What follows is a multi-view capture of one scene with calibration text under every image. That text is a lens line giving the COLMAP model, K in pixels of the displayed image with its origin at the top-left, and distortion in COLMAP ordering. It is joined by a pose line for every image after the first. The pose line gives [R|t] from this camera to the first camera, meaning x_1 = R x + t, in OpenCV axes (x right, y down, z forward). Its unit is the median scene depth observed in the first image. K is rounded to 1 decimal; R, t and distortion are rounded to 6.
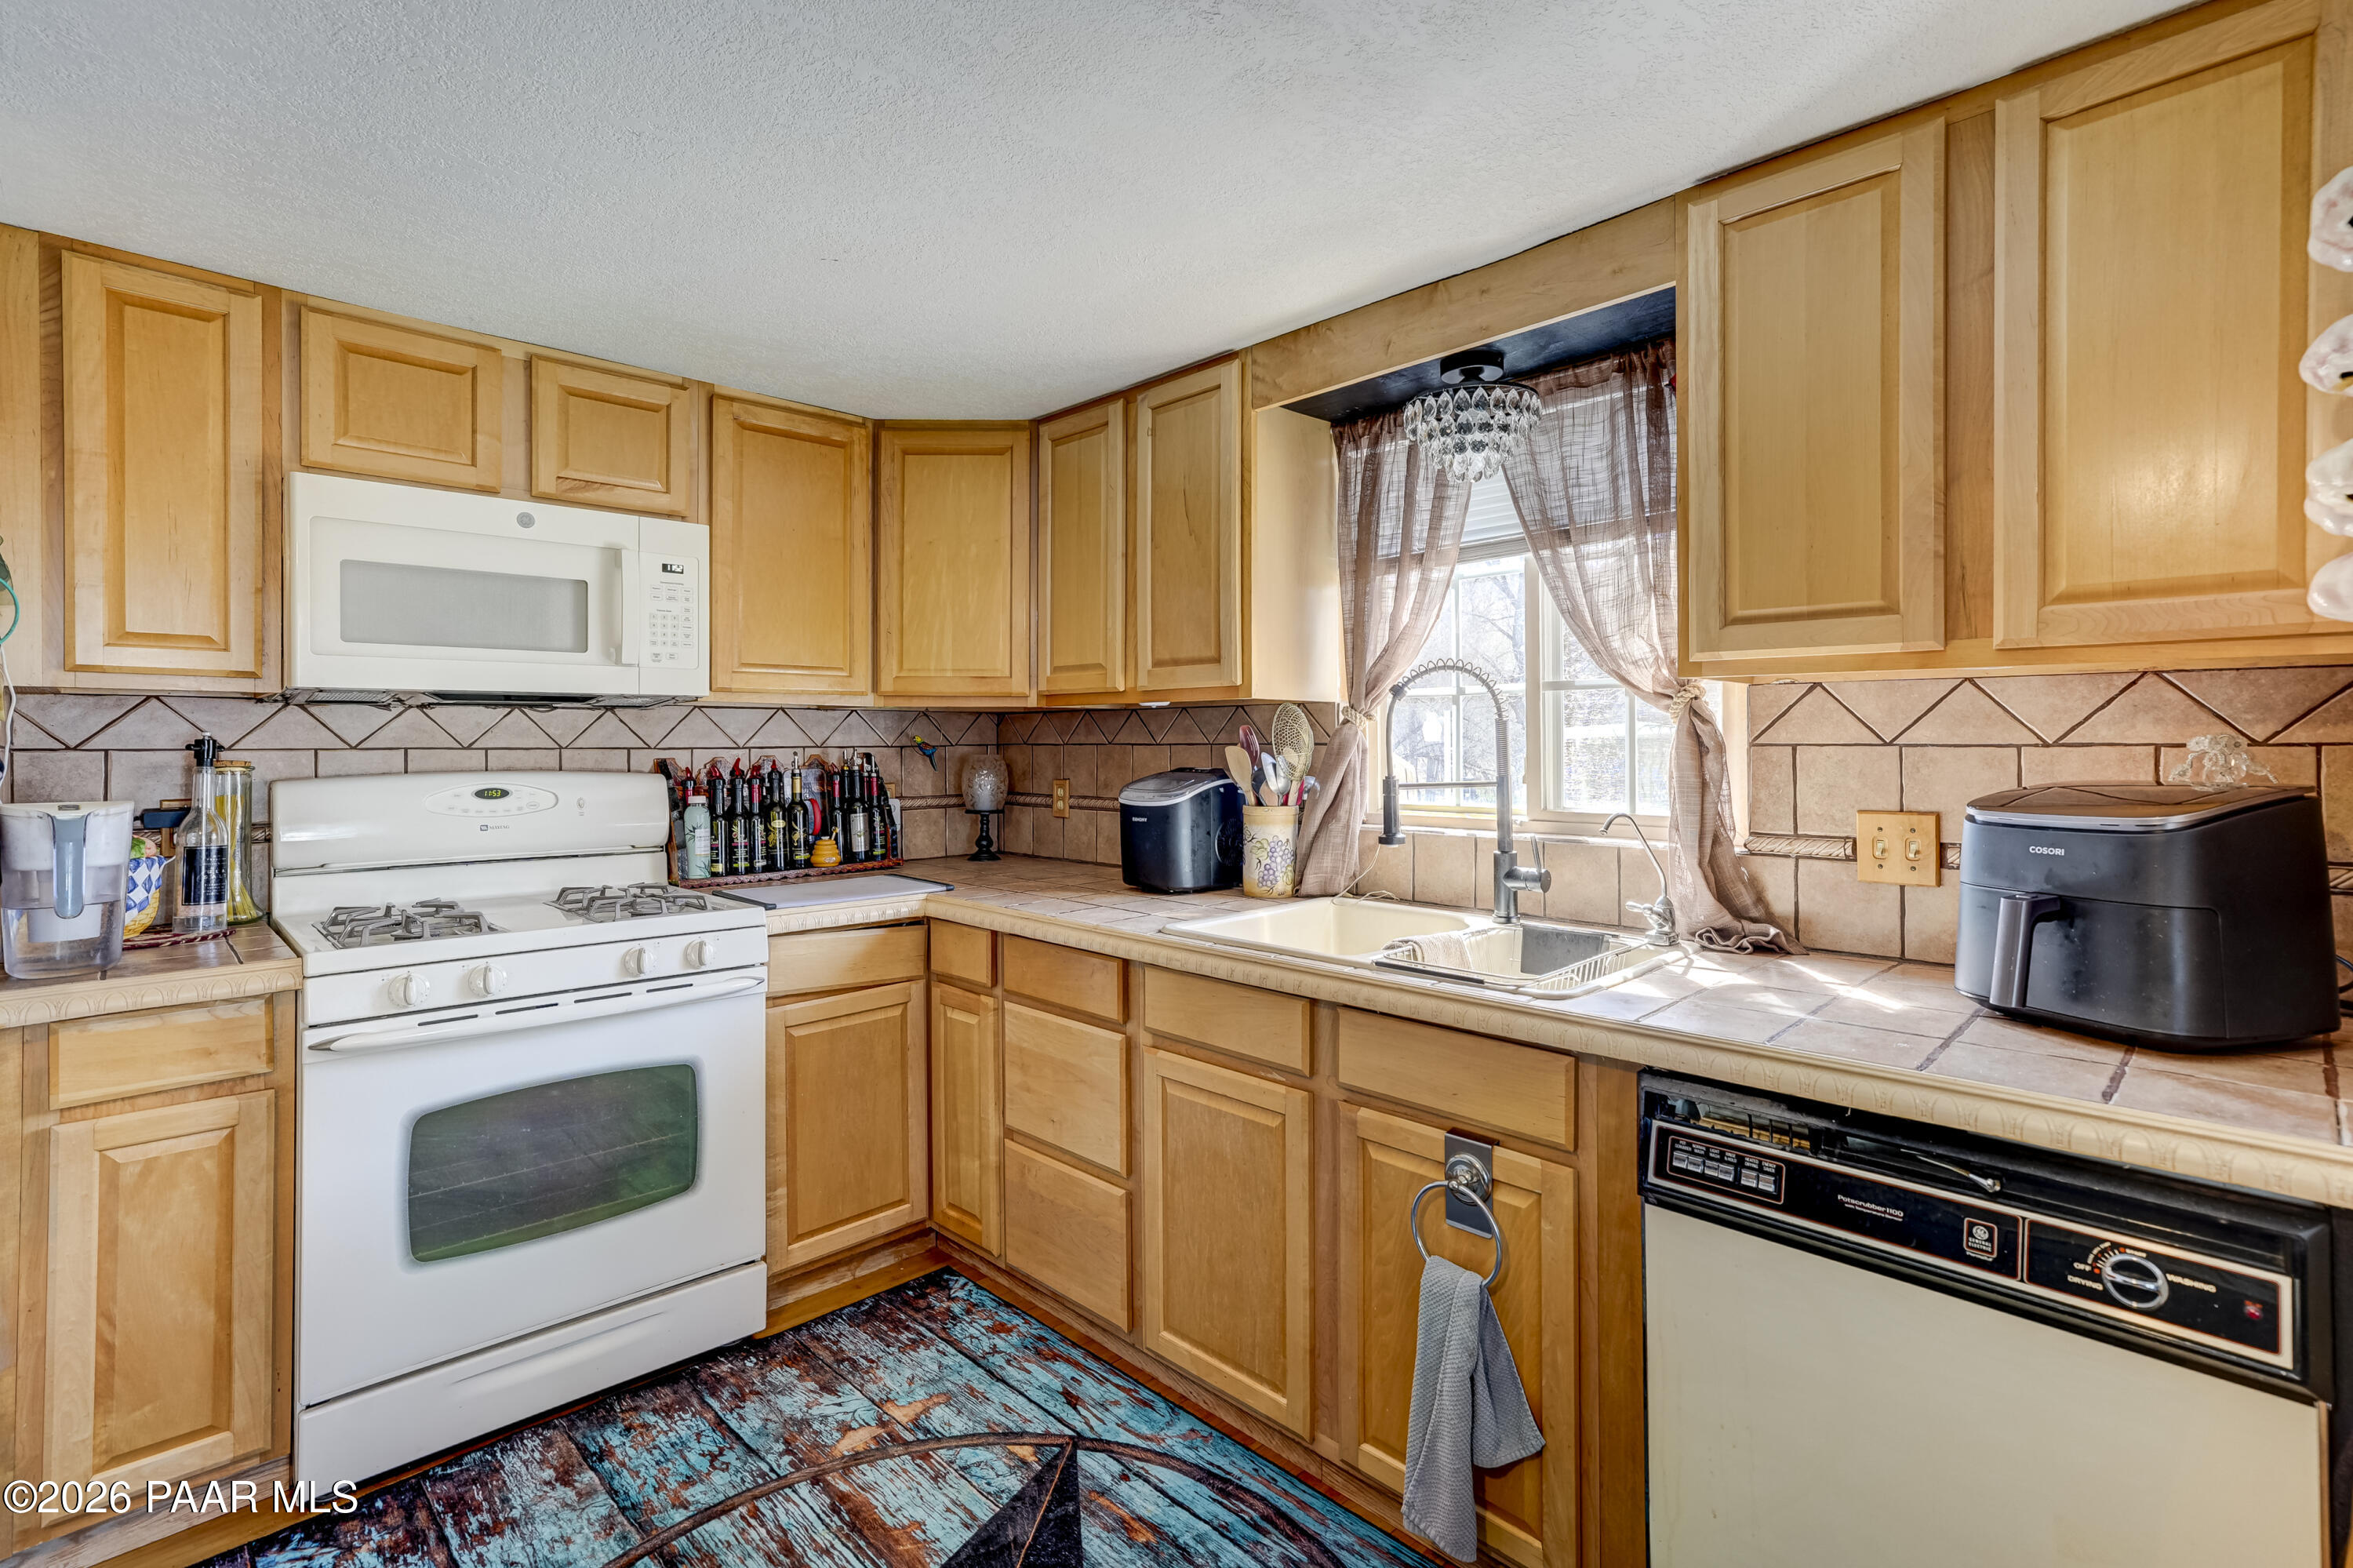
lens RADIAL K [[1092.5, 0, 1172.7], [0, 1092.5, 733.7], [0, 0, 1]] dist [-0.016384, 0.012900]
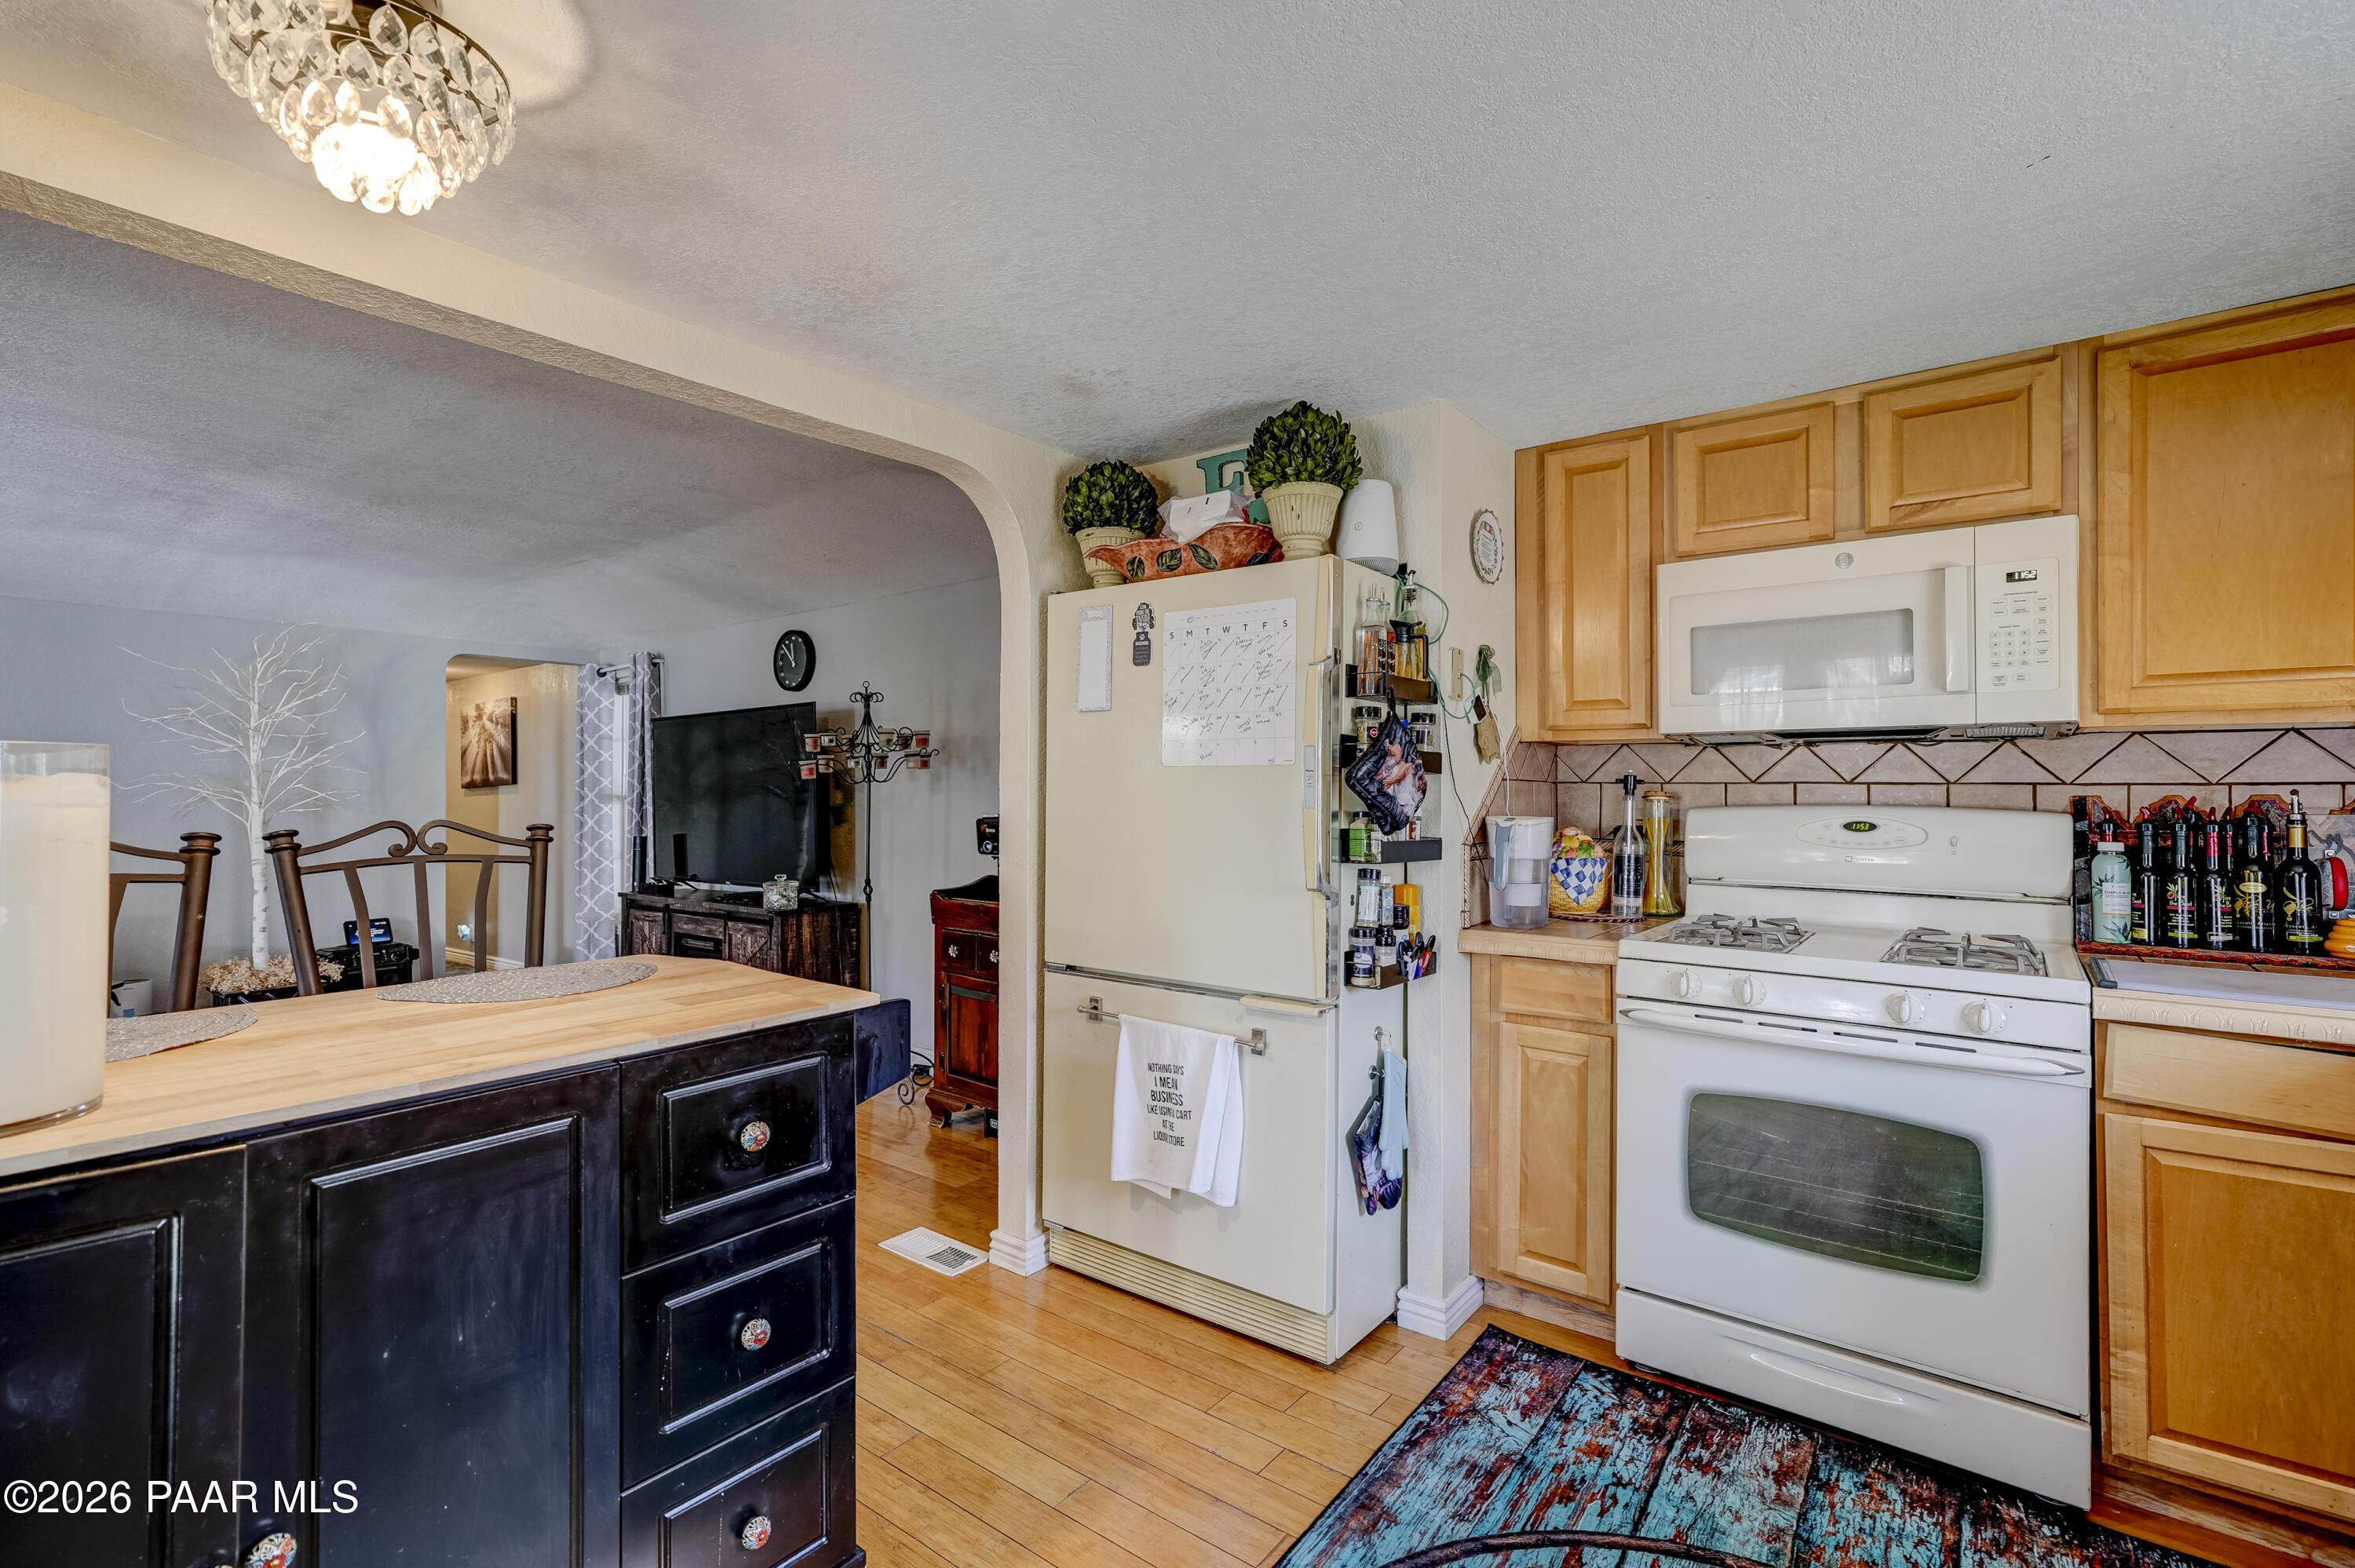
lens RADIAL K [[1065.6, 0, 1179.7], [0, 1065.6, 778.3], [0, 0, 1]] dist [-0.016238, 0.012871]
pose [[0.147213, -0.001618, -0.989103, 0.324786], [0.008077, 0.999967, -0.000434, 0.005018], [0.989072, -0.007925, 0.147221, 0.247205]]
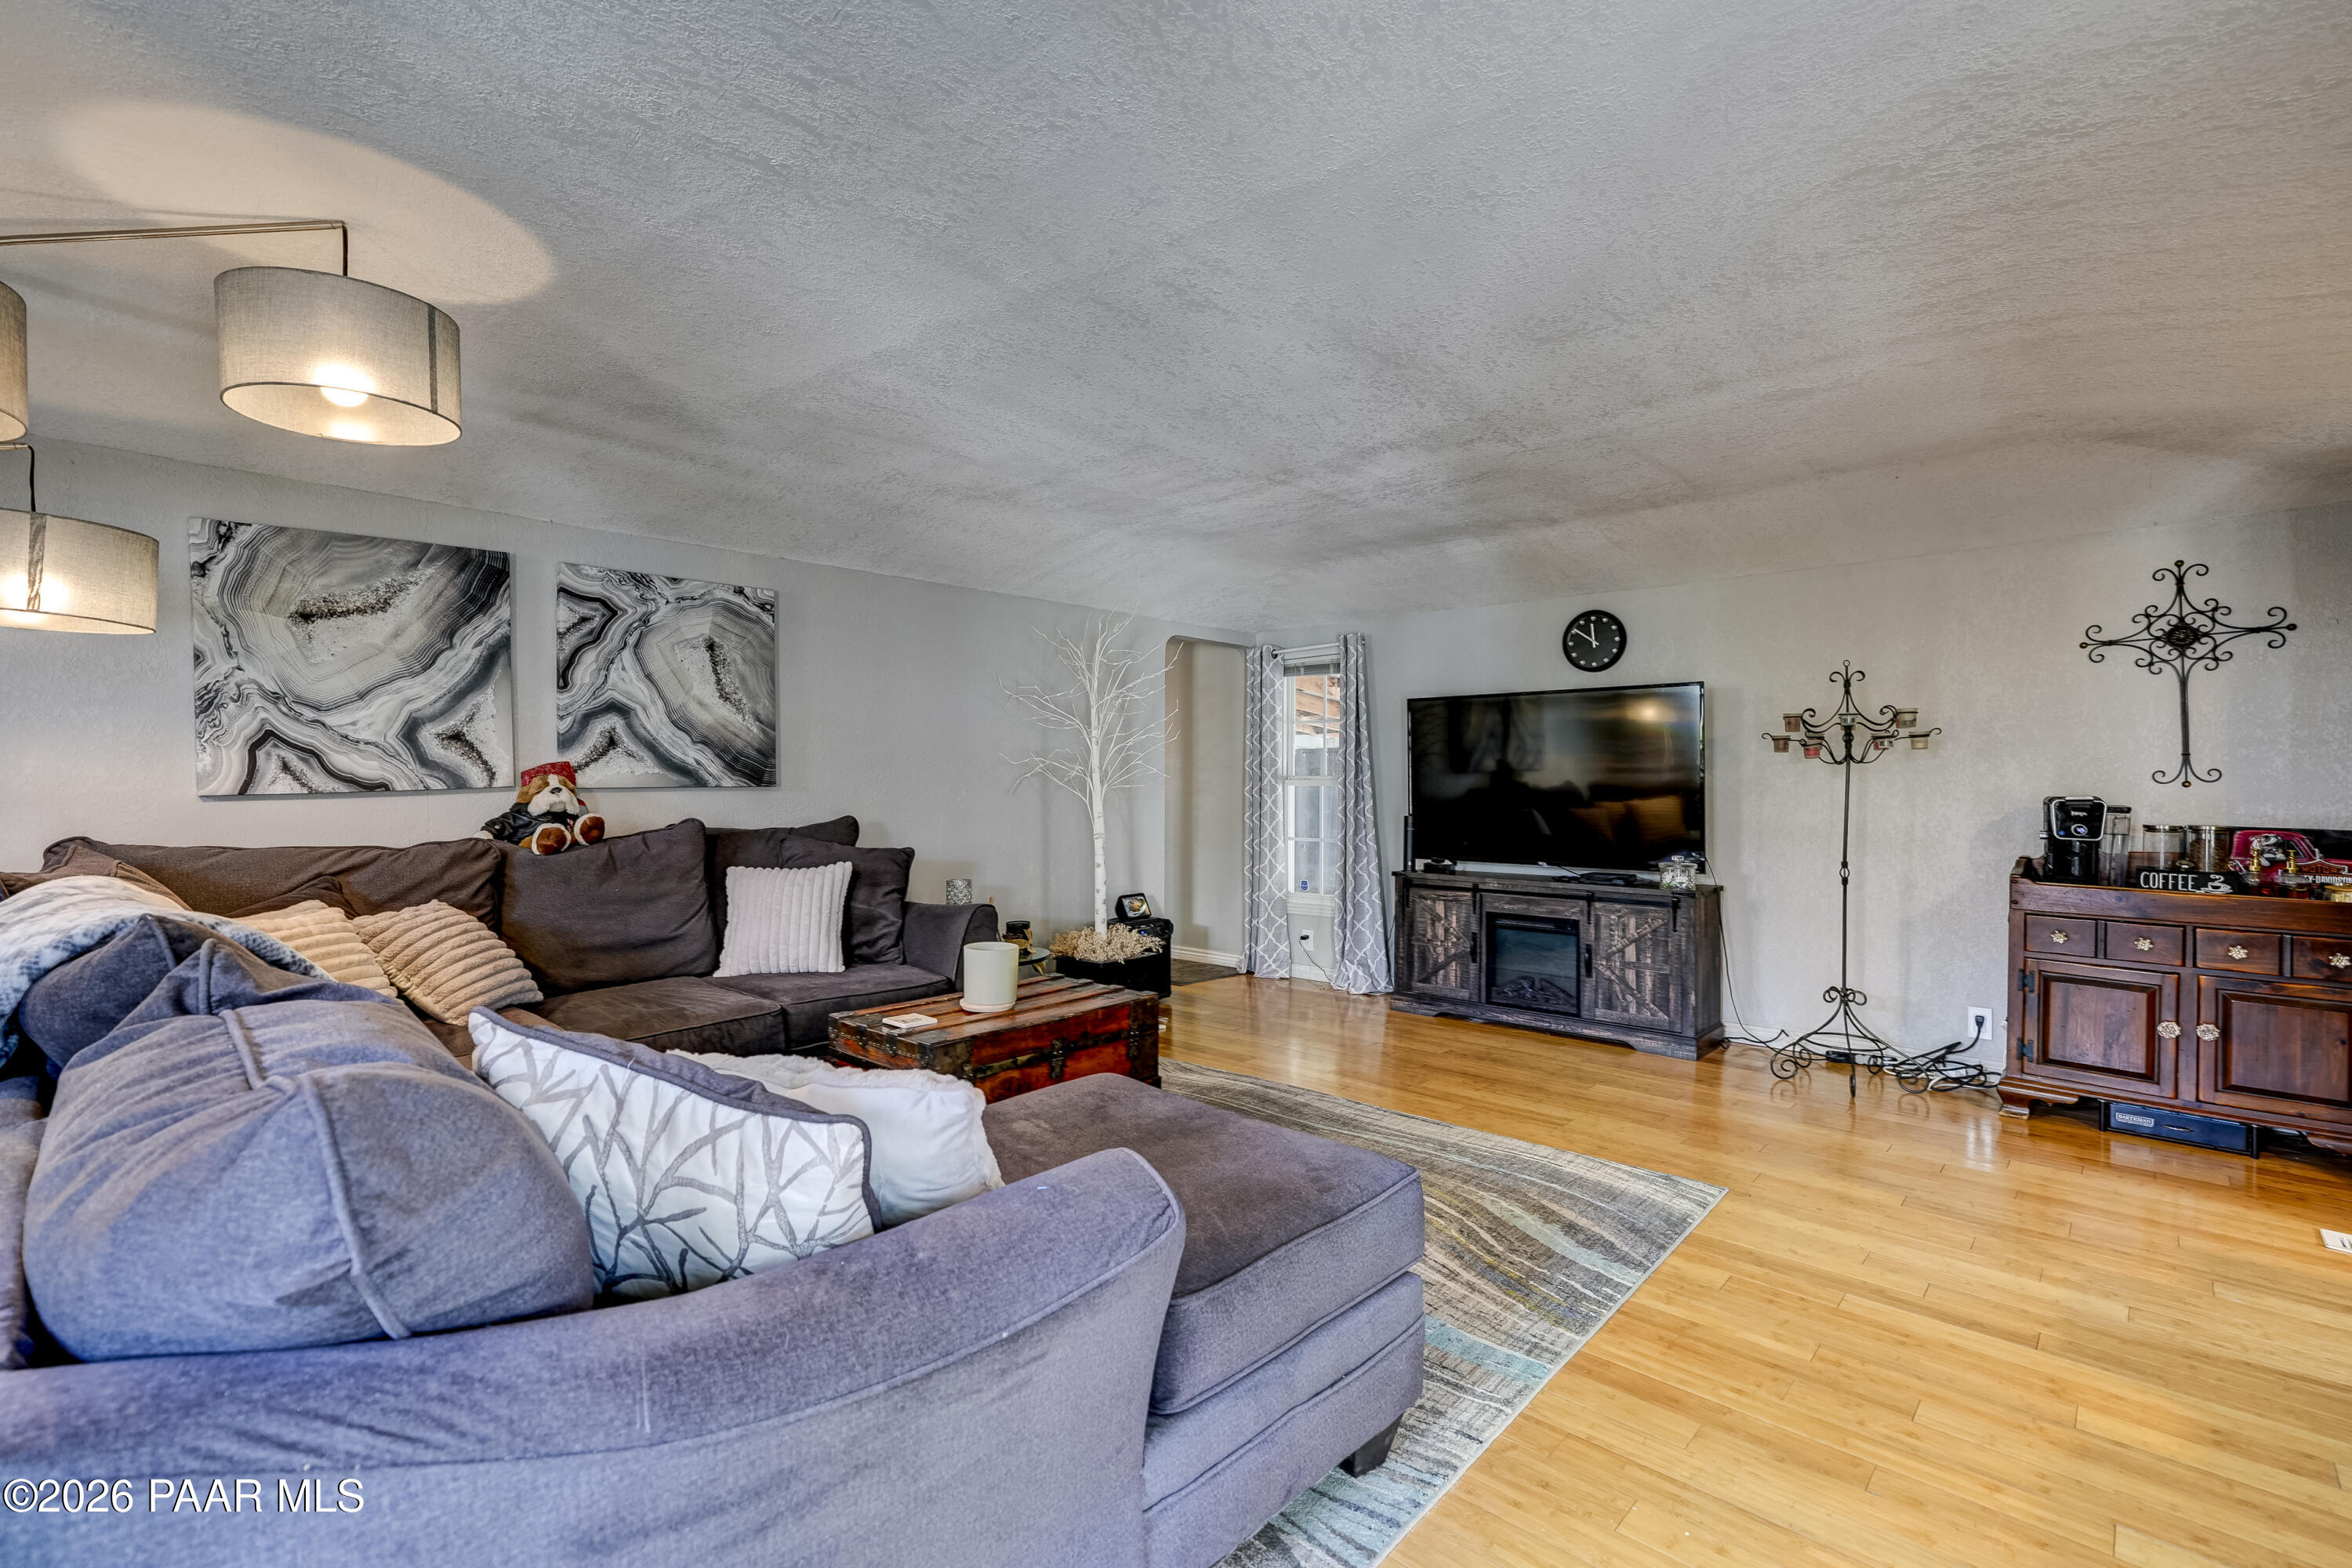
lens RADIAL K [[1064.4, 0, 1178.2], [0, 1064.4, 778.3], [0, 0, 1]] dist [-0.016238, 0.012871]
pose [[0.040148, 0.009579, -0.999148, 0.152116], [-0.002385, 0.999952, 0.009491, 0.018600], [0.999191, 0.002002, 0.040169, -1.358969]]
